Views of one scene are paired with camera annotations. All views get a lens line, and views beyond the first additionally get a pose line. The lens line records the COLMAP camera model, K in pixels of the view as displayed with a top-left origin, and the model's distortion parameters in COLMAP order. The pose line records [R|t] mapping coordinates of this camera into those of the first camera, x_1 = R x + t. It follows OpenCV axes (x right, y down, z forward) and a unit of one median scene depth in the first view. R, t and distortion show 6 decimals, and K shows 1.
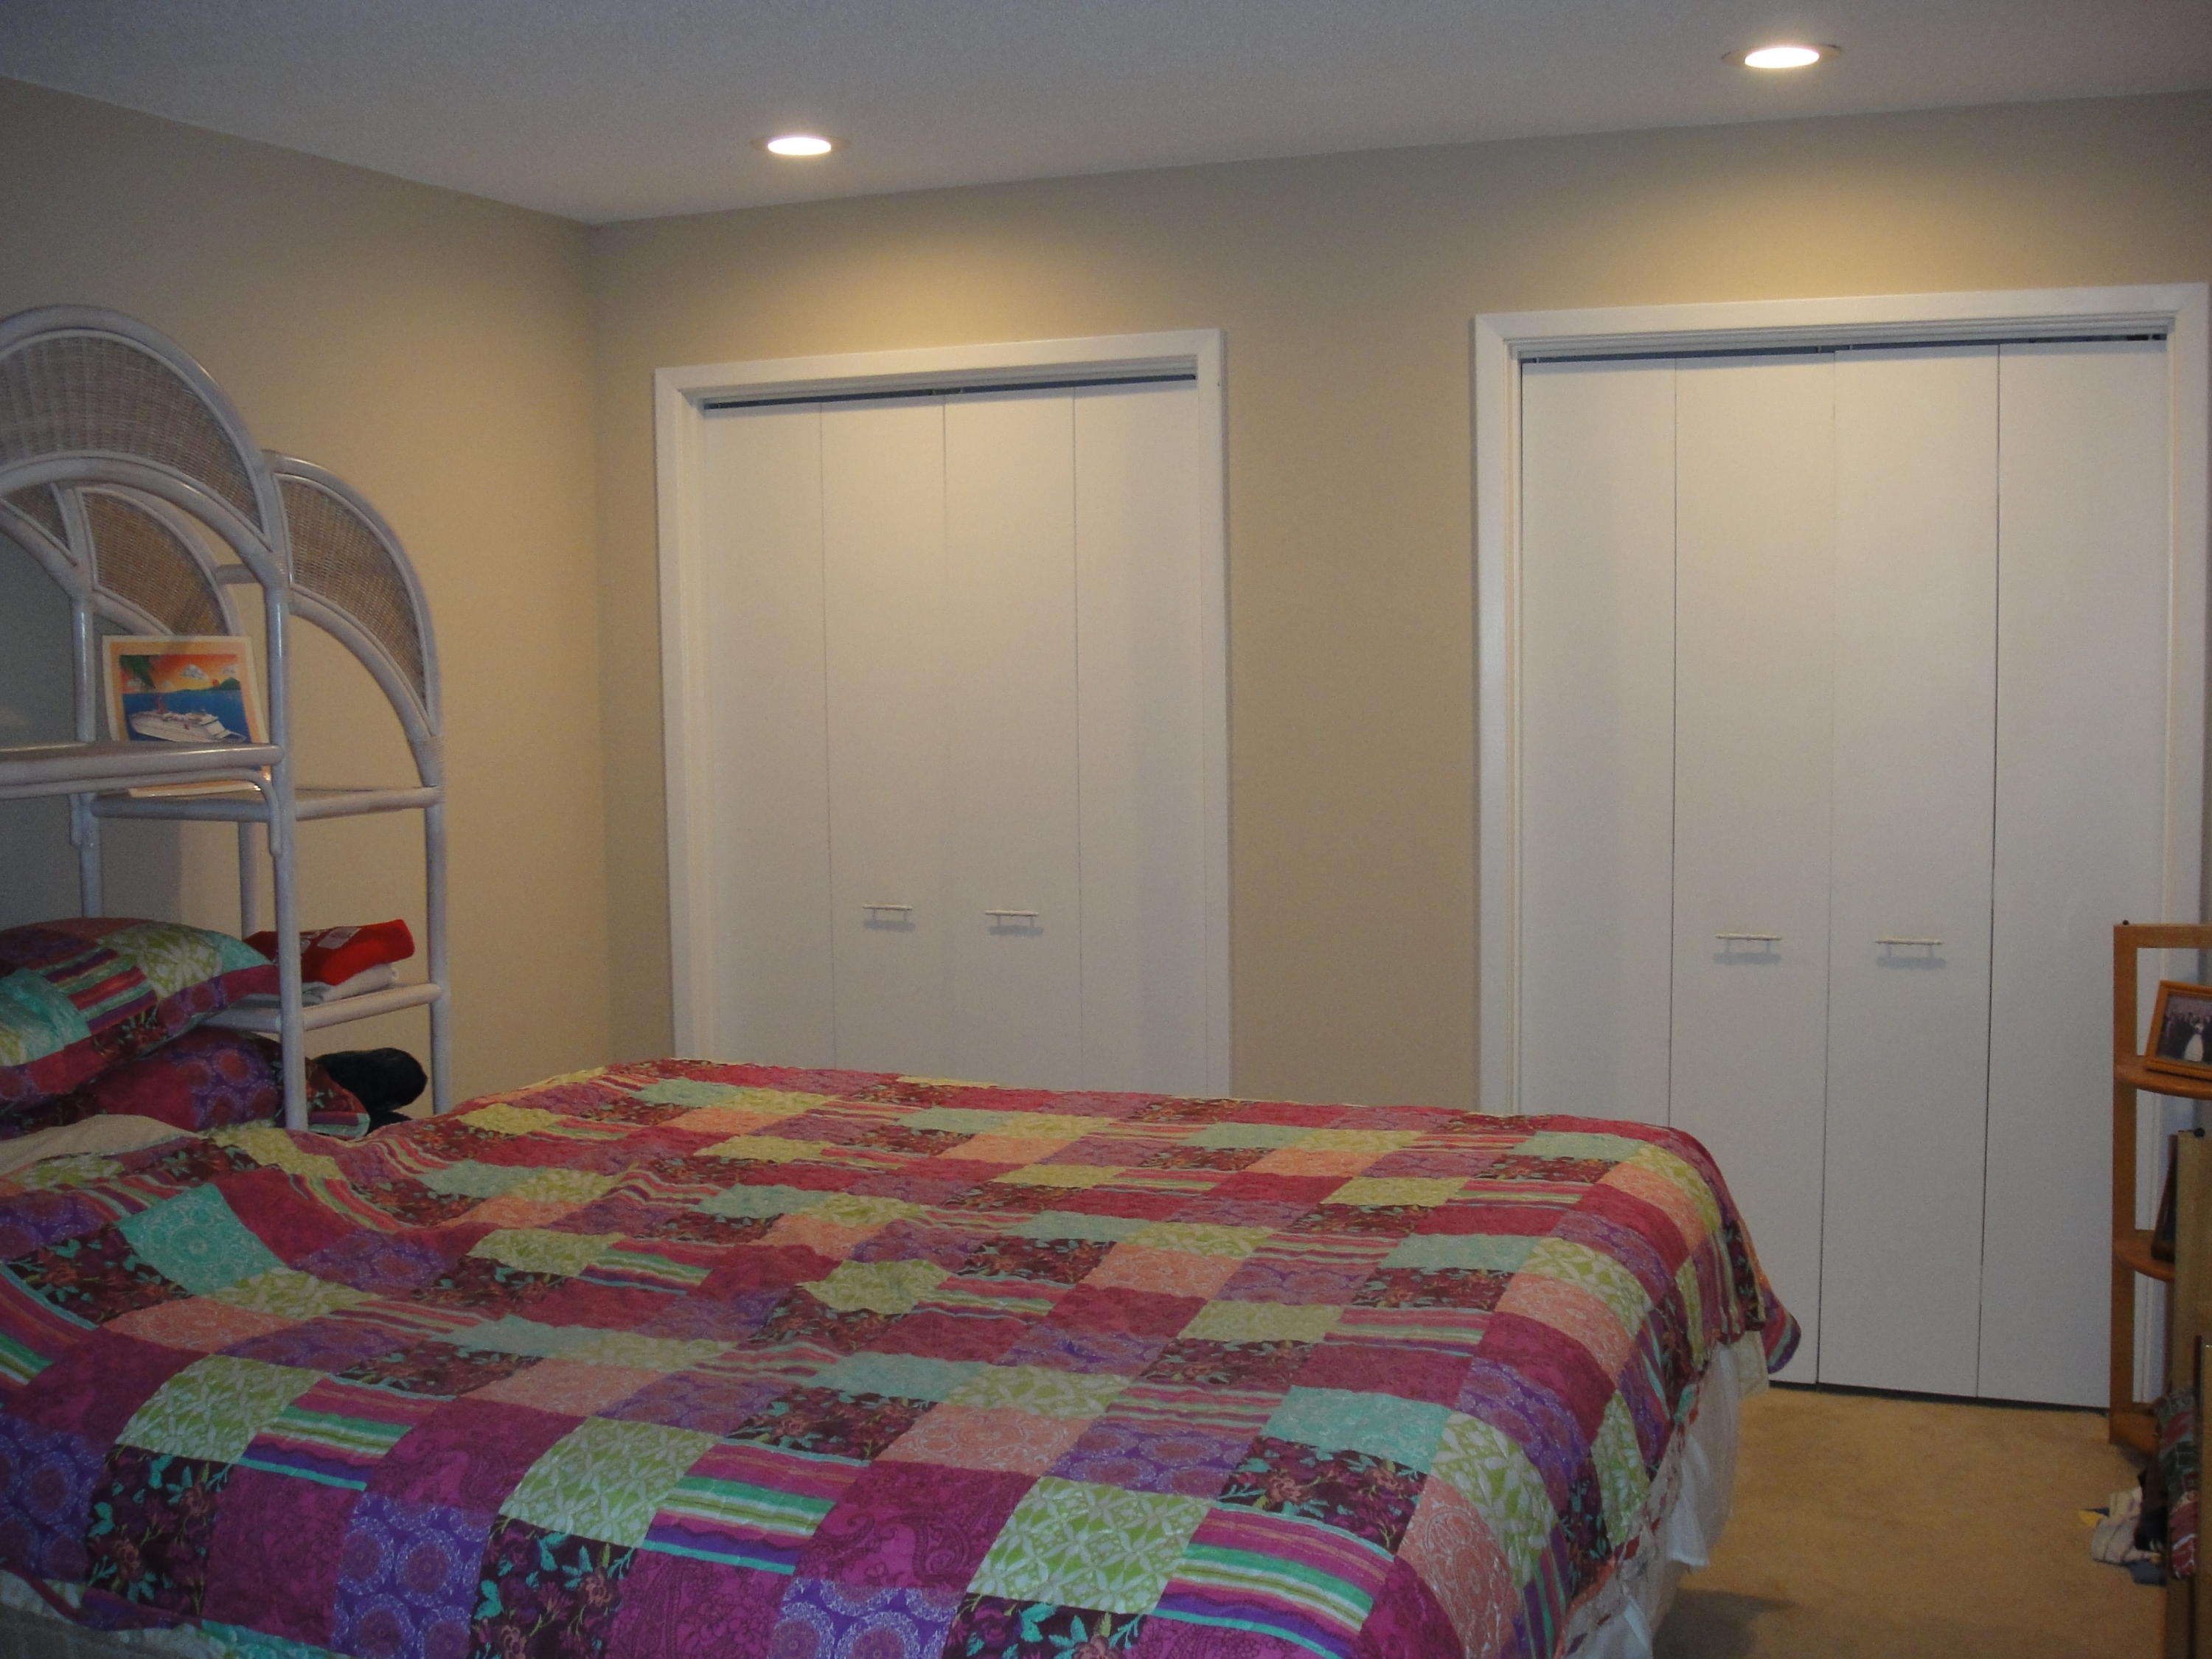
lens RADIAL K [[2362.2, 0, 1111.7], [0, 2362.2, 794.9], [0, 0, 1]] dist [-0.178015, 0.150438]
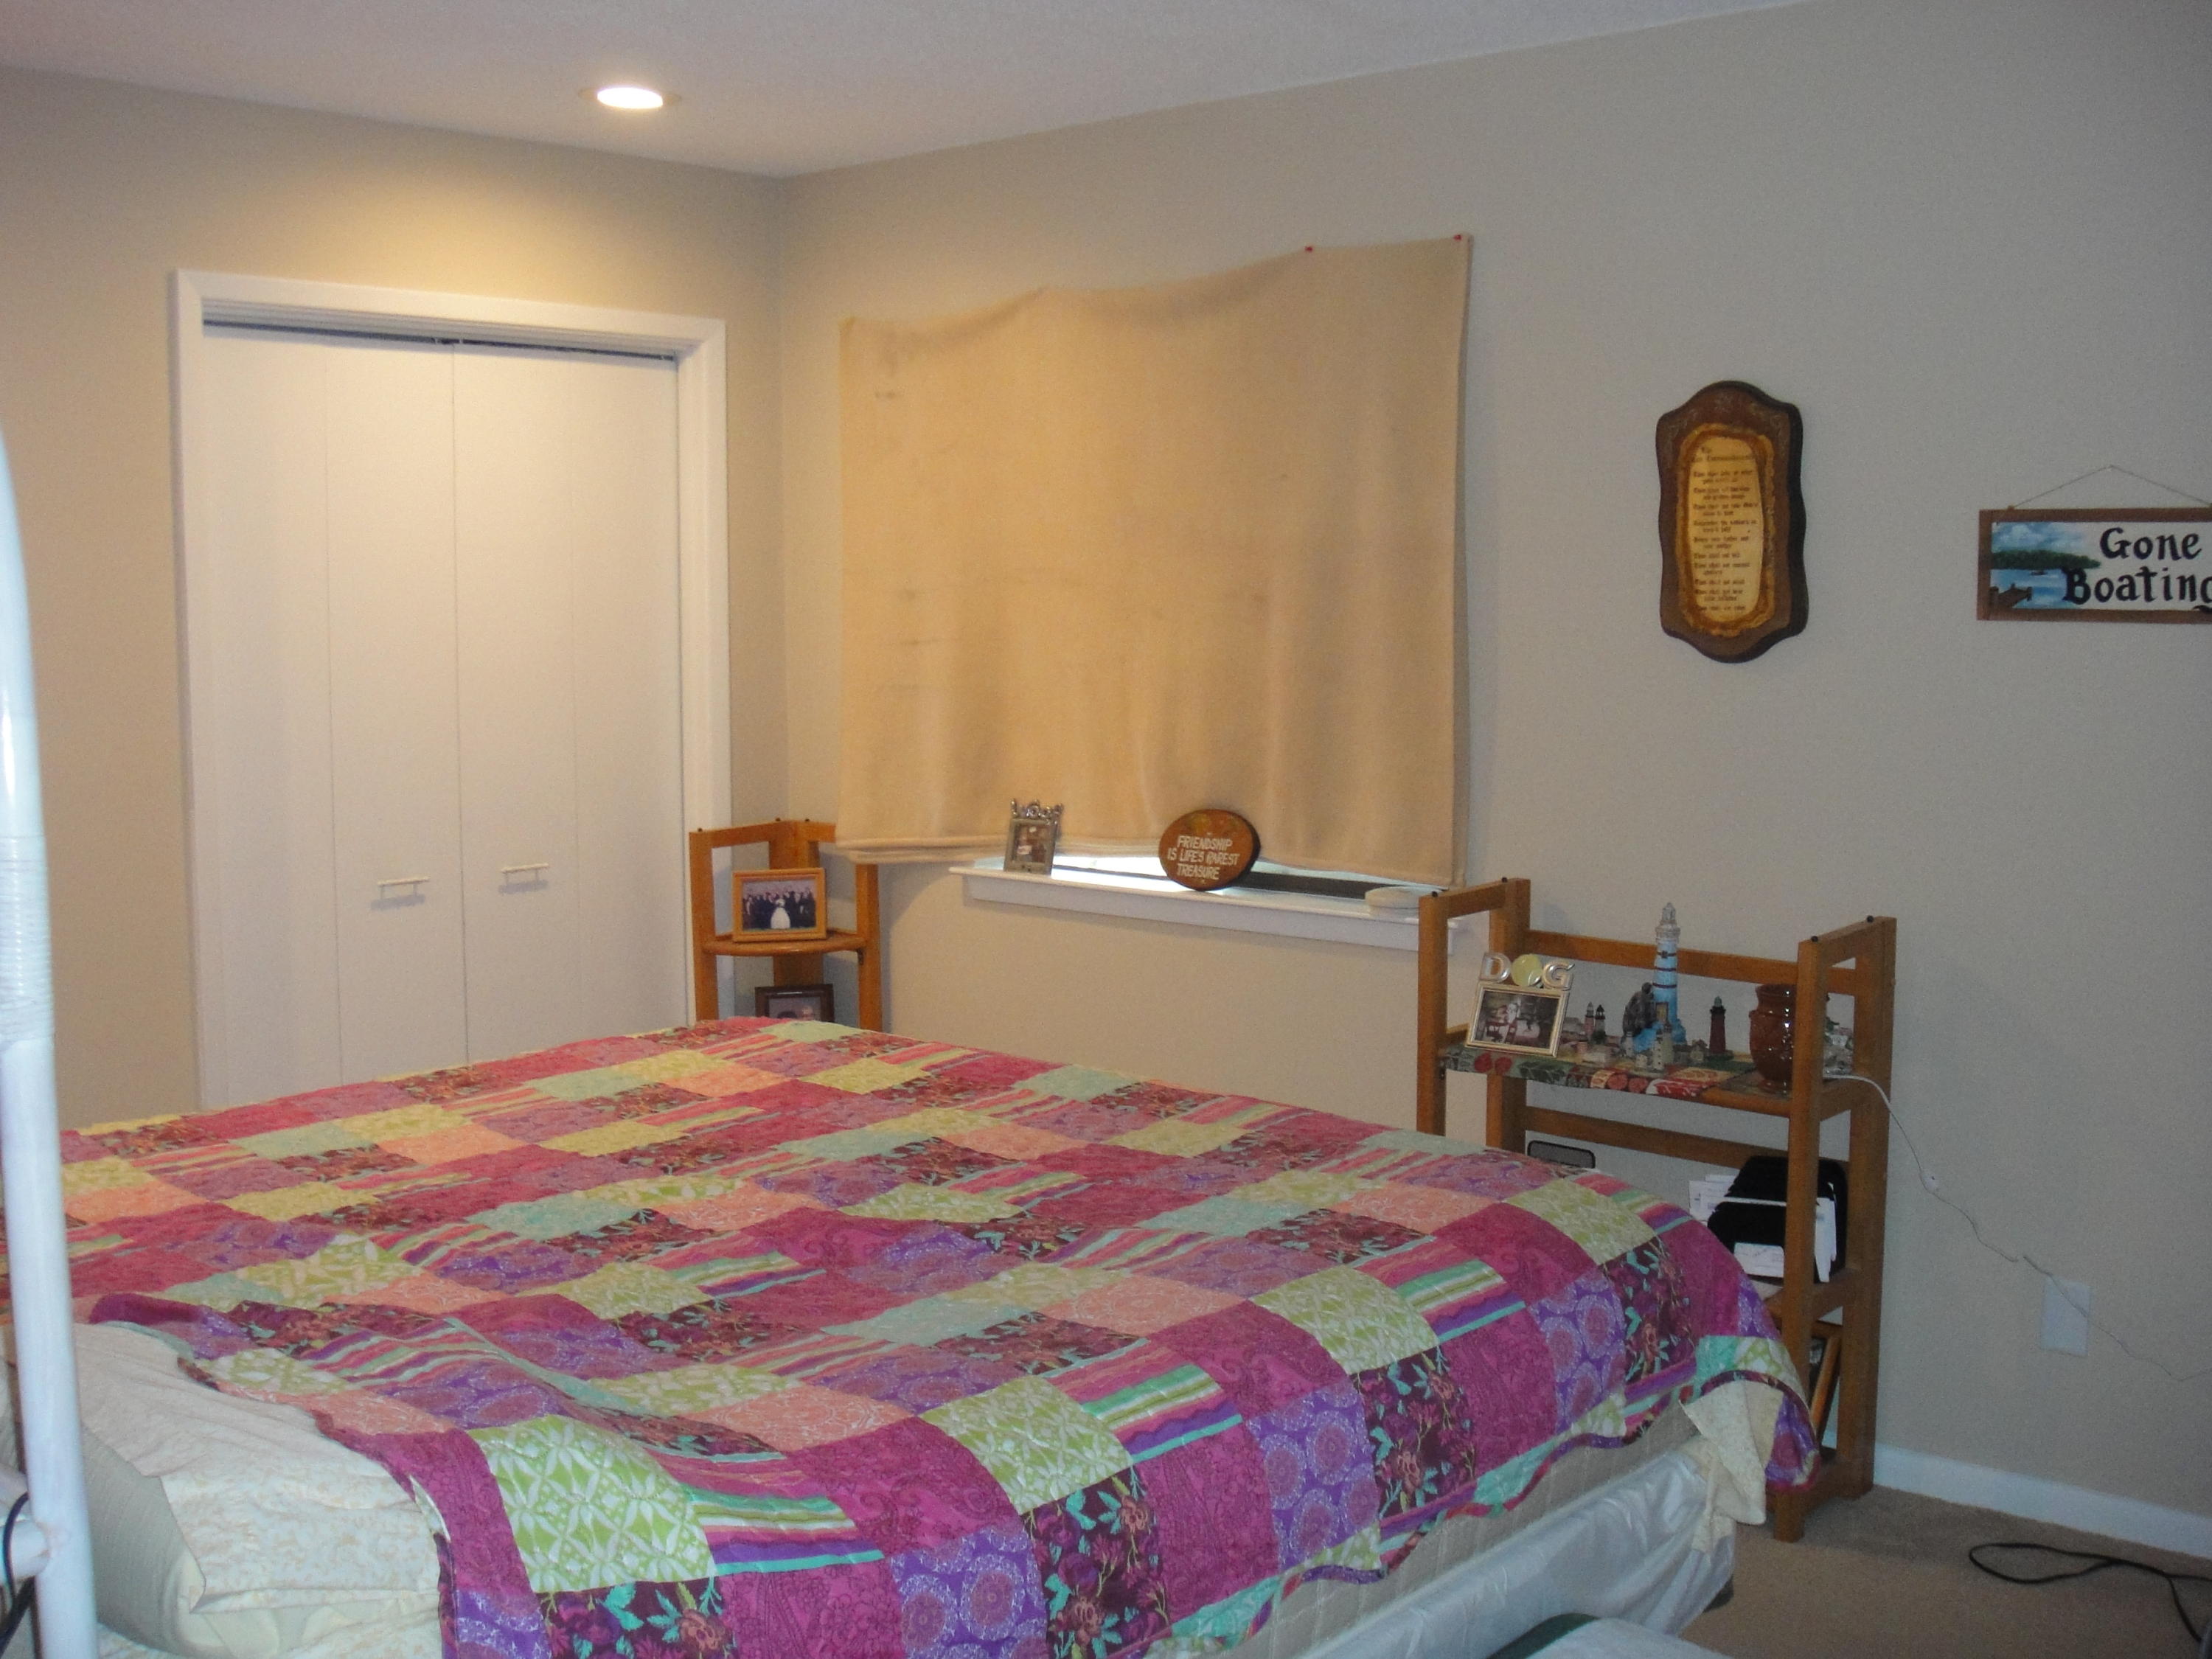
lens RADIAL K [[2362.2, 0, 1111.7], [0, 2362.2, 794.9], [0, 0, 1]] dist [-0.178015, 0.150438]
pose [[0.331665, -0.072718, 0.940590, -1.098994], [0.063389, 0.996489, 0.054688, -0.030058], [-0.941265, 0.041485, 0.335110, 0.584947]]
